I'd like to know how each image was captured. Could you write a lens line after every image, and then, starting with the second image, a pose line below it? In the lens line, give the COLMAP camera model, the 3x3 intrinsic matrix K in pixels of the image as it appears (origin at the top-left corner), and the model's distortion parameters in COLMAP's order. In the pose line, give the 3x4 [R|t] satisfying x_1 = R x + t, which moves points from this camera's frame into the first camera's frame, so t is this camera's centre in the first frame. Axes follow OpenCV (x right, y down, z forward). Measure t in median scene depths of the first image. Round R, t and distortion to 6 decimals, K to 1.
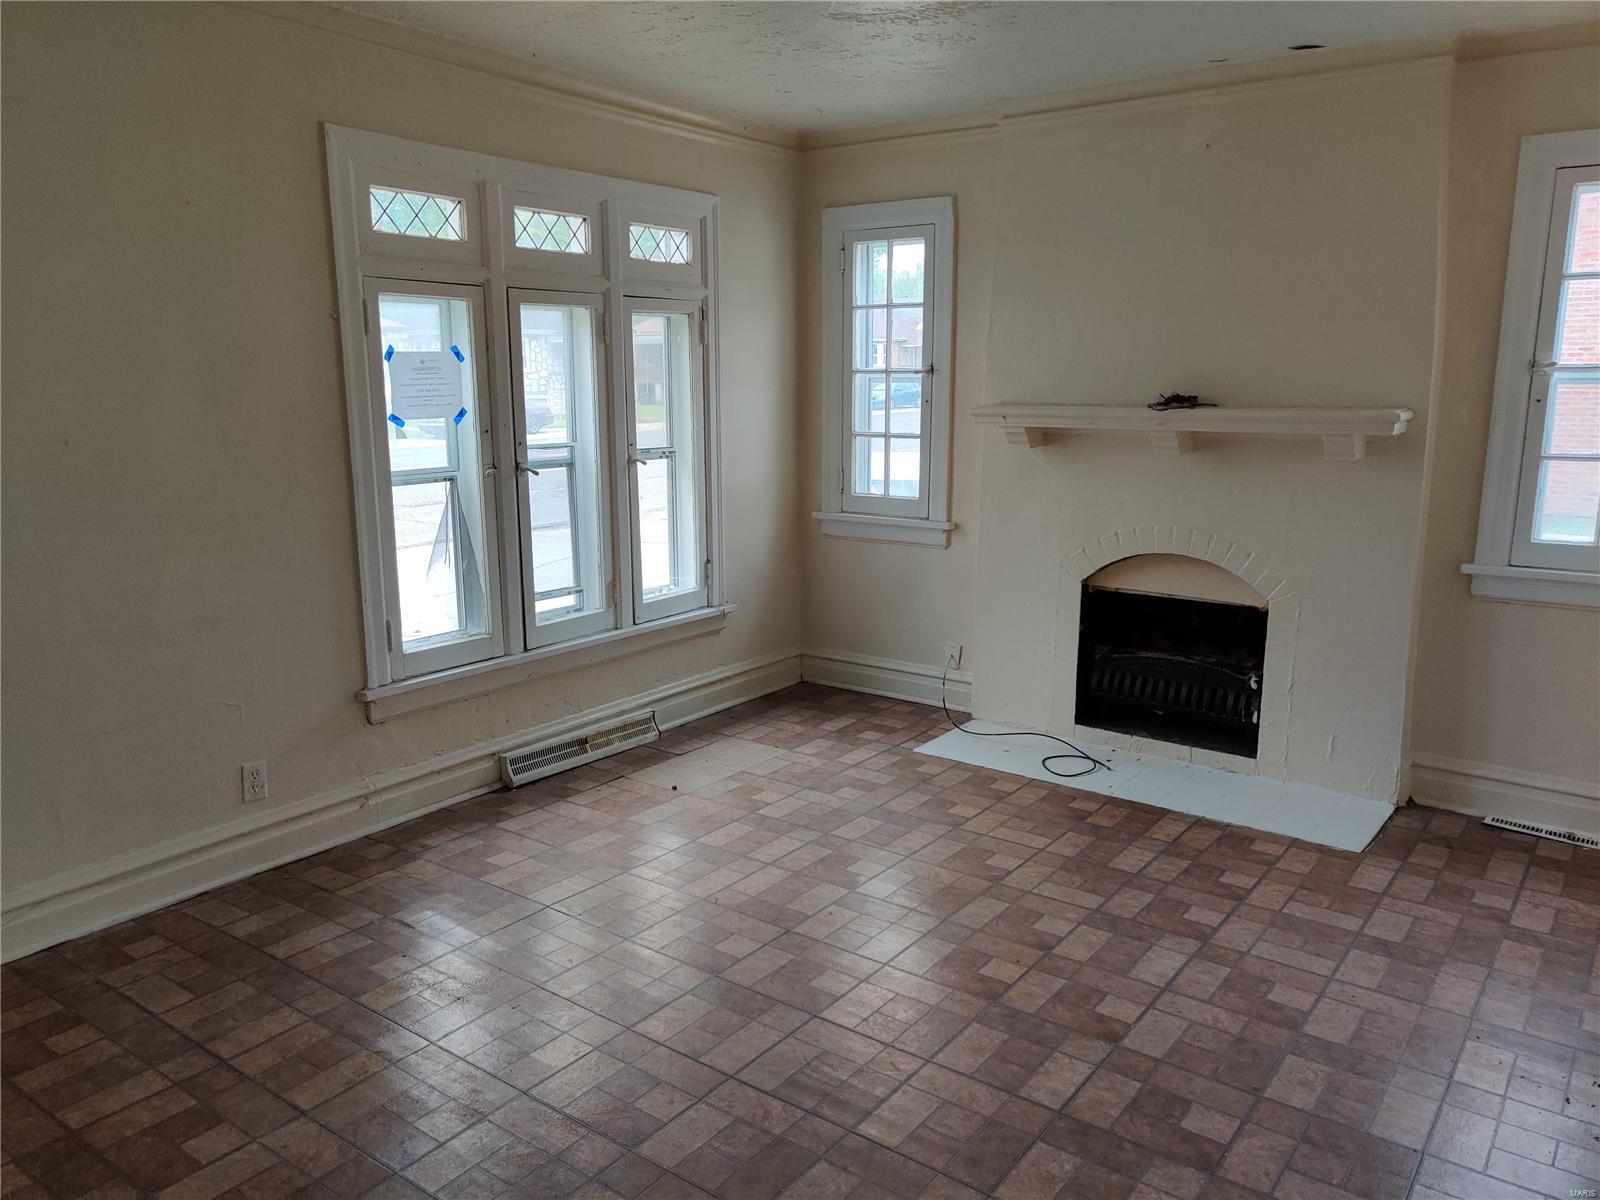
lens RADIAL K [[1174.7, 0, 800.0], [0, 1174.7, 600.0], [0, 0, 1]] dist [0.072371, -0.048397]
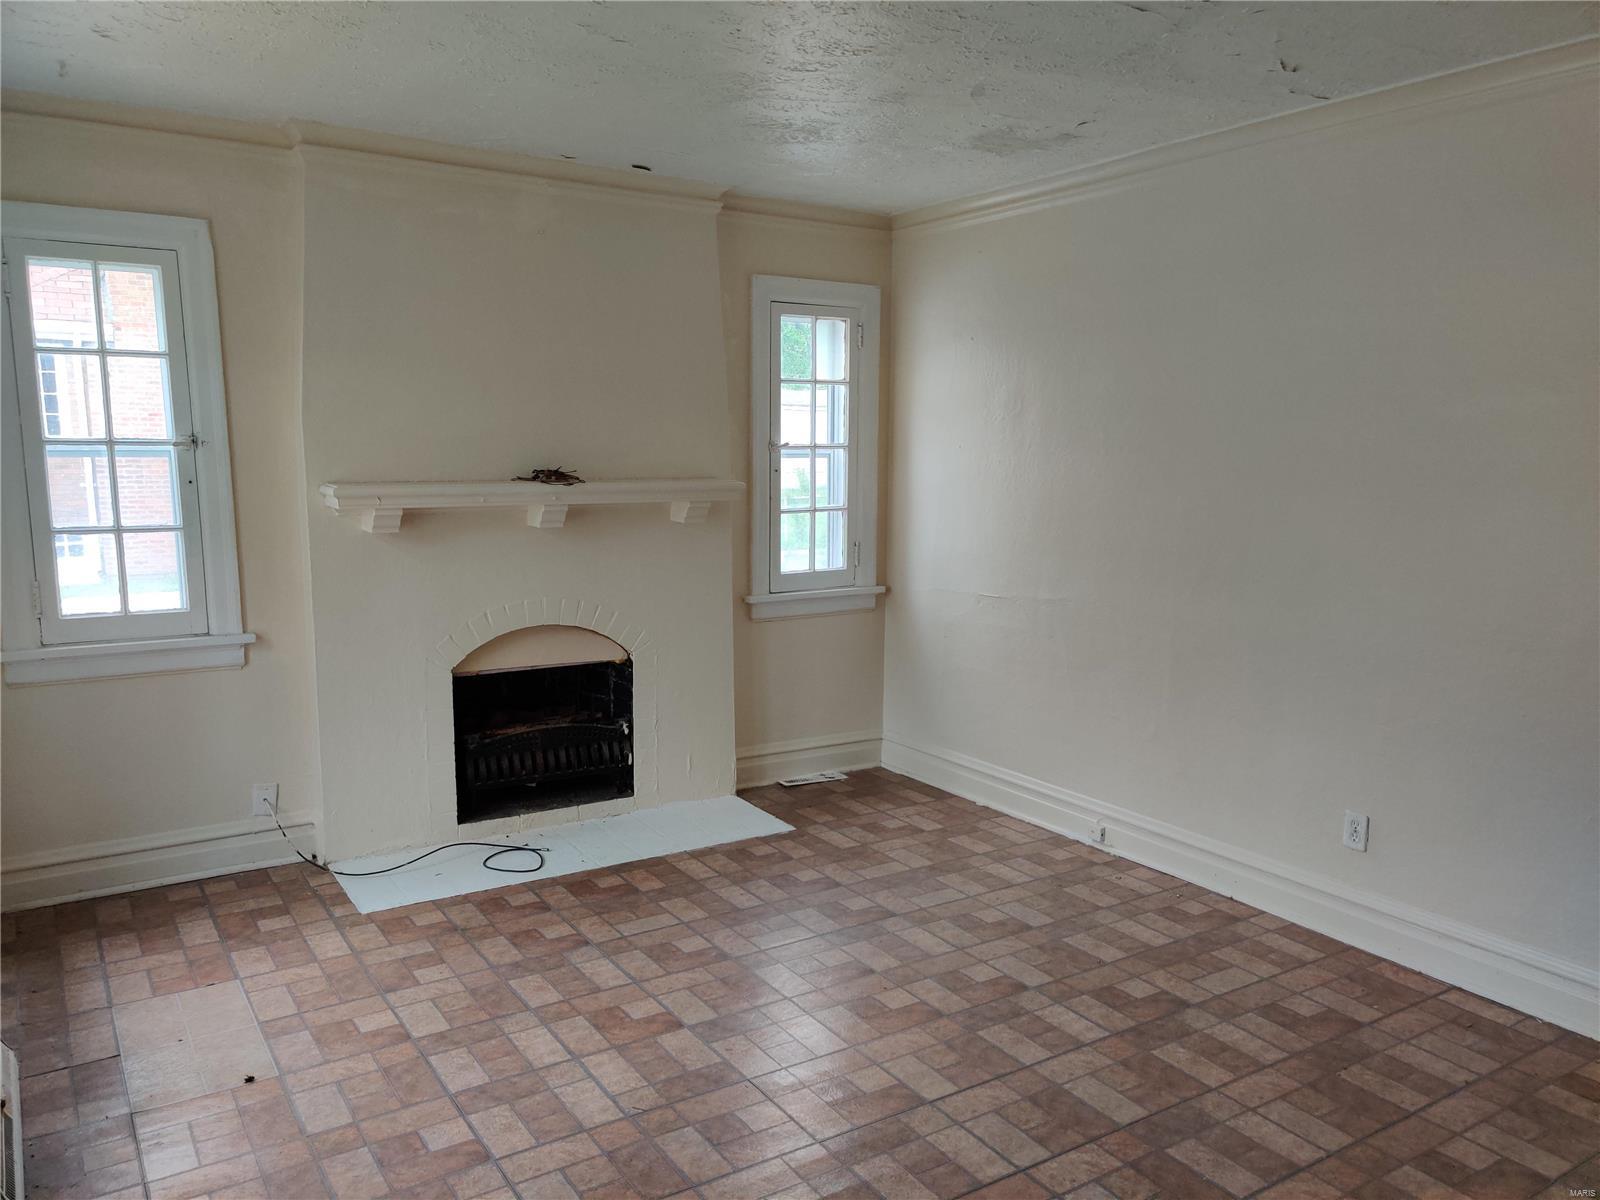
lens RADIAL K [[1176.4, 0, 794.2], [0, 1176.4, 630.6], [0, 0, 1]] dist [0.027993, 0.003972]
pose [[0.366918, -0.145325, 0.918832, -0.558288], [0.172706, 0.981192, 0.086221, -0.087990], [-0.914081, 0.127052, 0.385116, 0.434294]]
